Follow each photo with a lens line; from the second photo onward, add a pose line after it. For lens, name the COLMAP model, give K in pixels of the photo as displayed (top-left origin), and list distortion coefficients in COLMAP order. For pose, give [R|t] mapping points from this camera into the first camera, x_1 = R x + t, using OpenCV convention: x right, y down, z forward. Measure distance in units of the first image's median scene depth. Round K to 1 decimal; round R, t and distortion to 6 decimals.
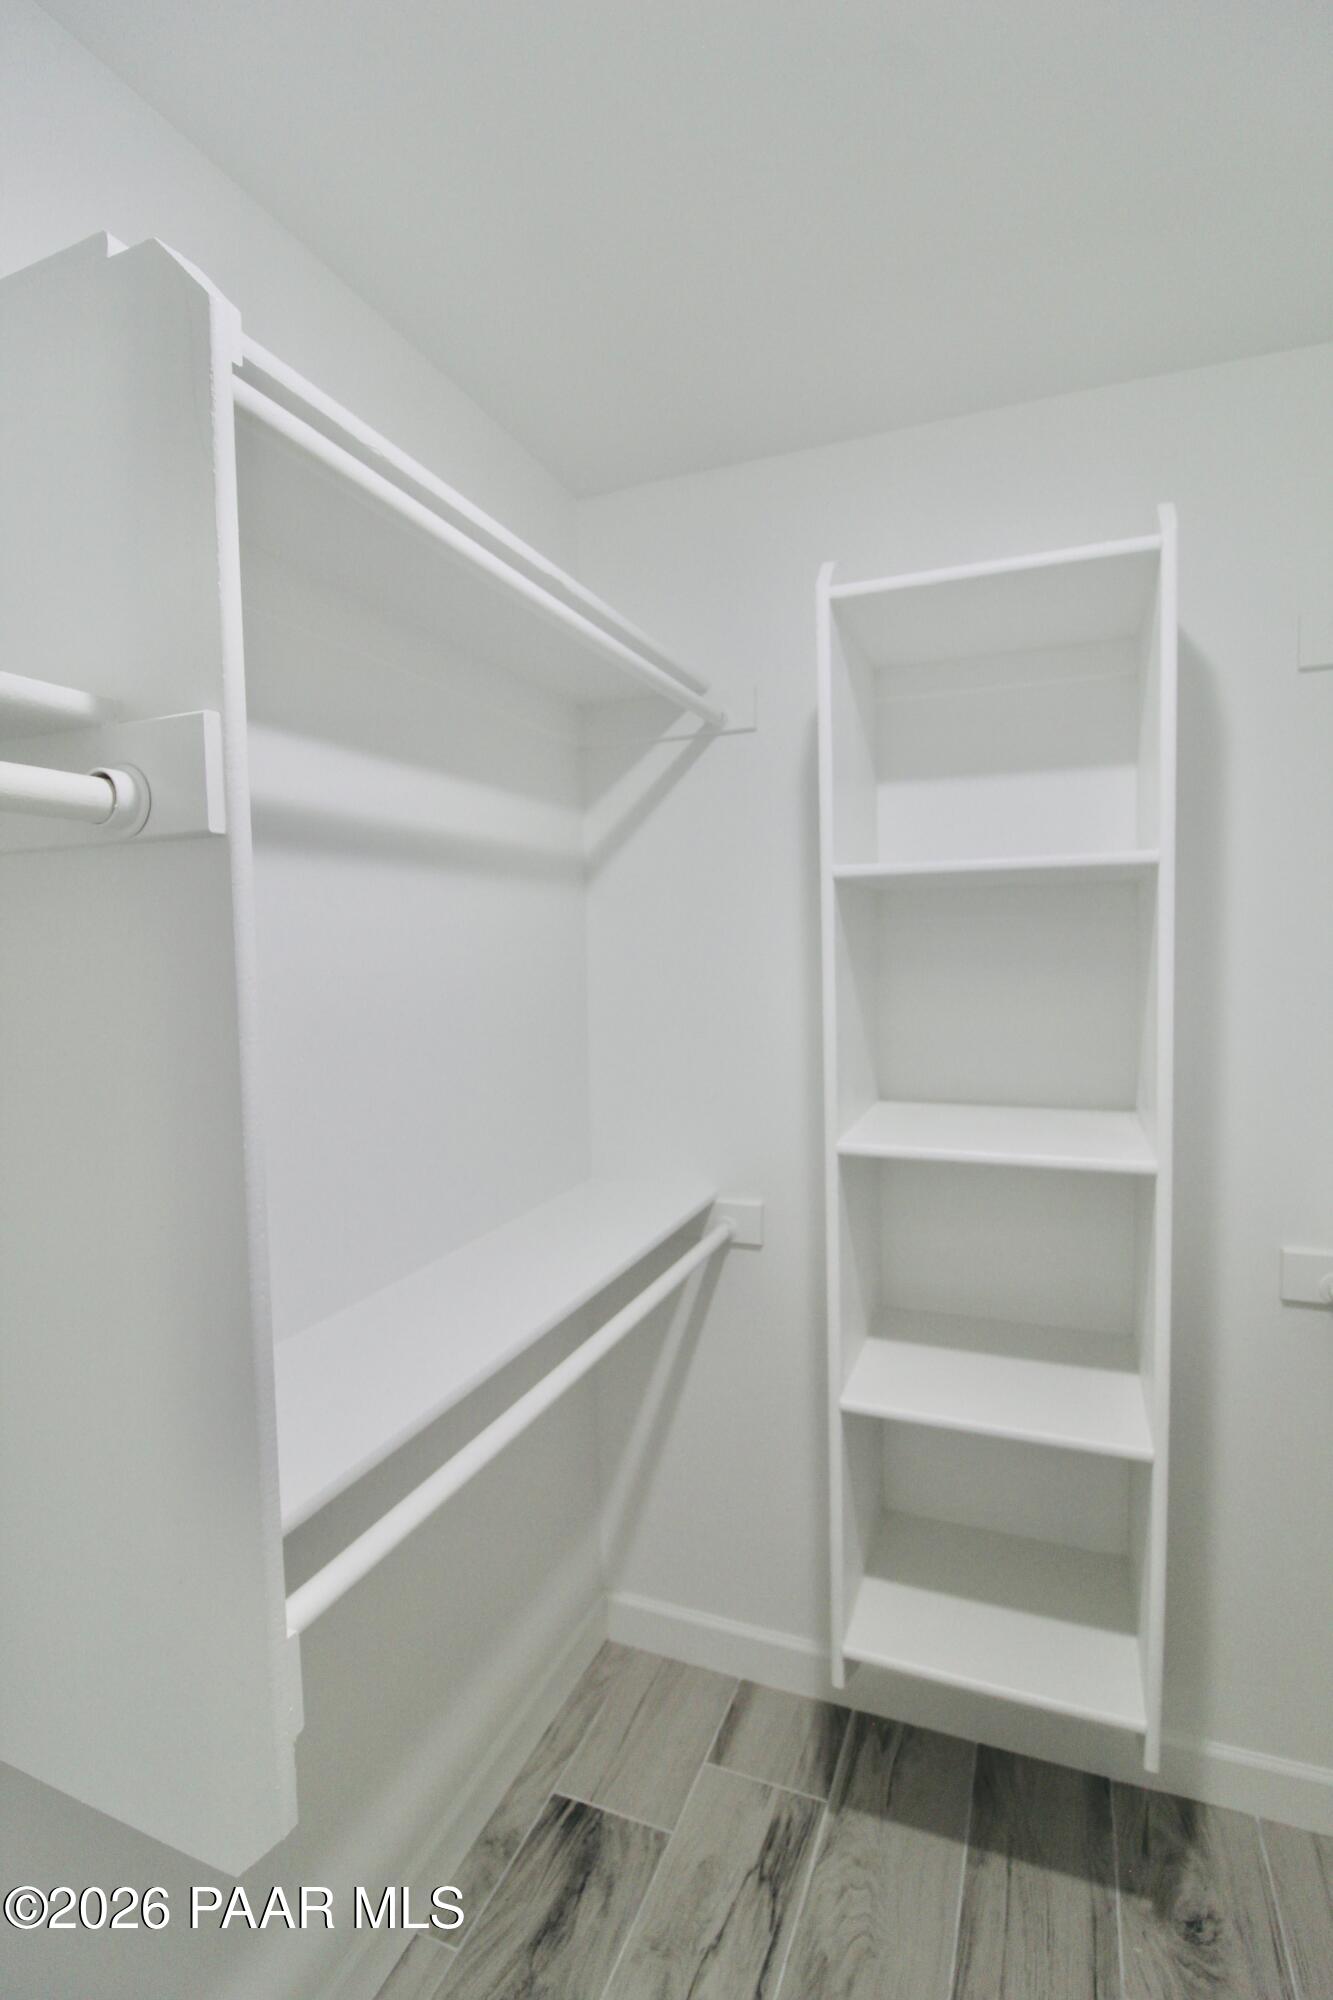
lens RADIAL K [[926.0, 0, 682.2], [0, 926.0, 1027.7], [0, 0, 1]] dist [-0.005759, -0.009675]
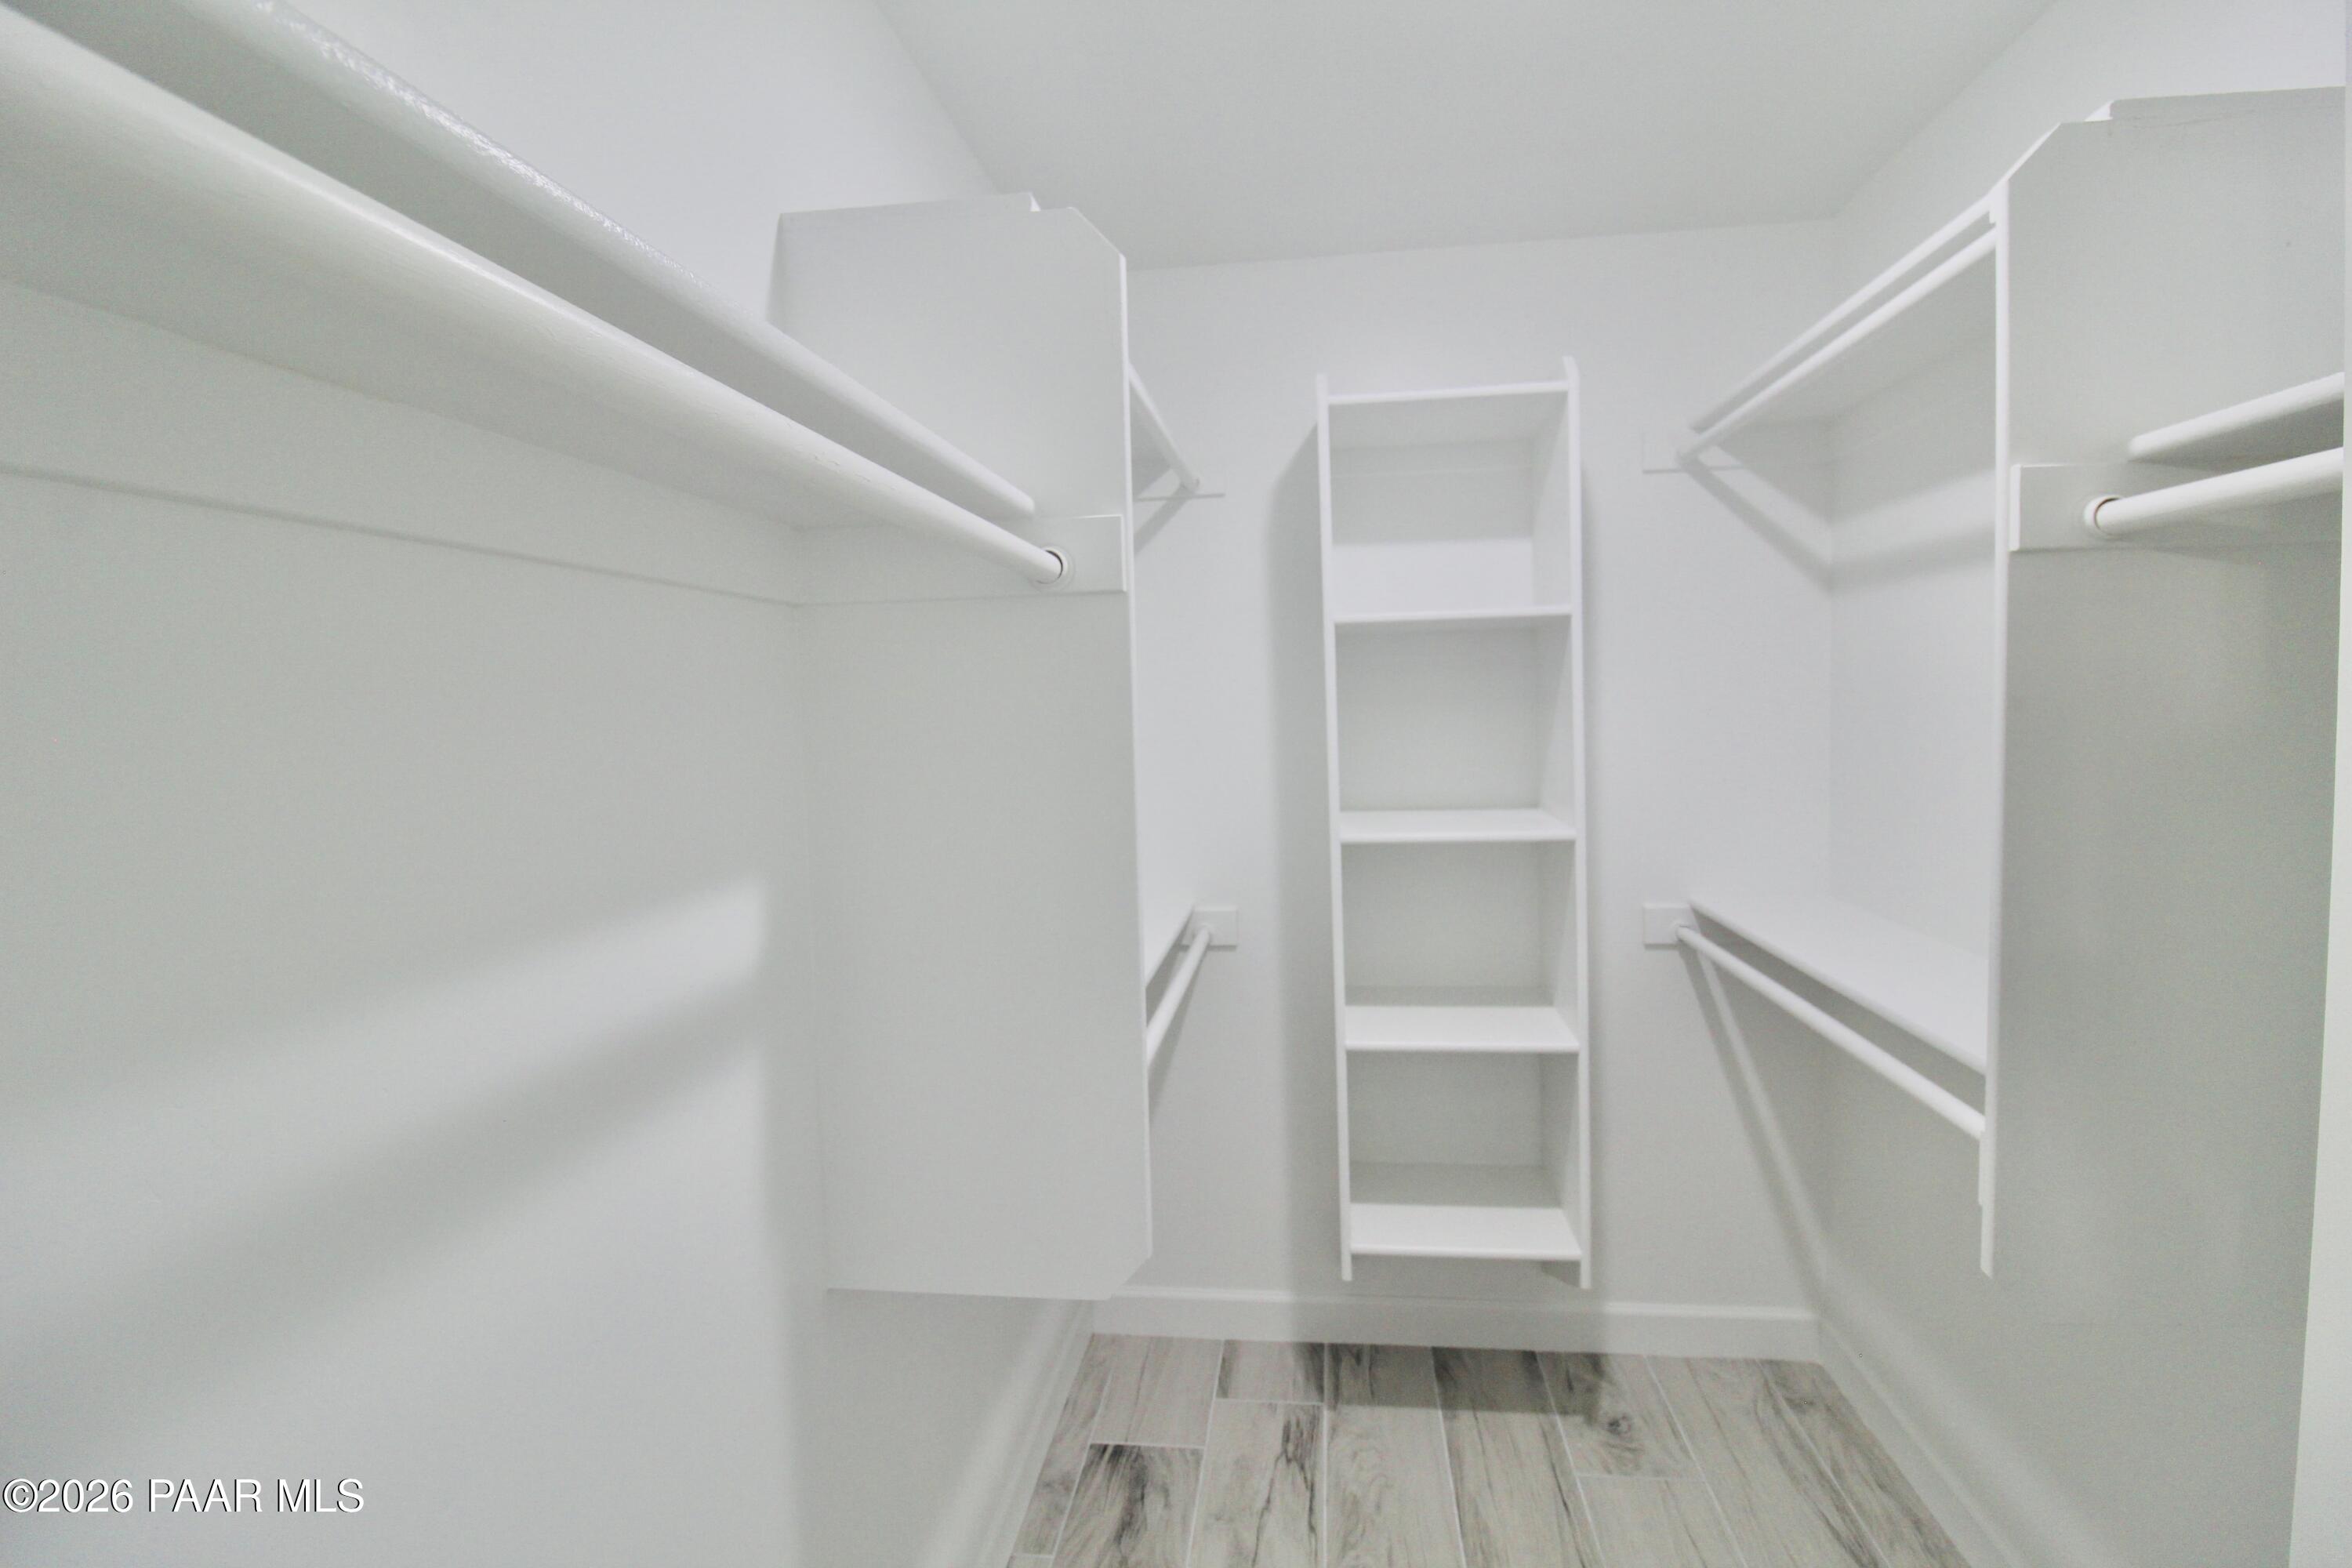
lens RADIAL K [[1089.0, 0, 1189.7], [0, 1089.0, 792.1], [0, 0, 1]] dist [-0.005759, -0.009675]
pose [[0.967181, -0.031918, 0.252076, -0.356411], [0.034065, 0.999411, -0.004157, 0.058996], [-0.251795, 0.012608, 0.967698, -0.338479]]
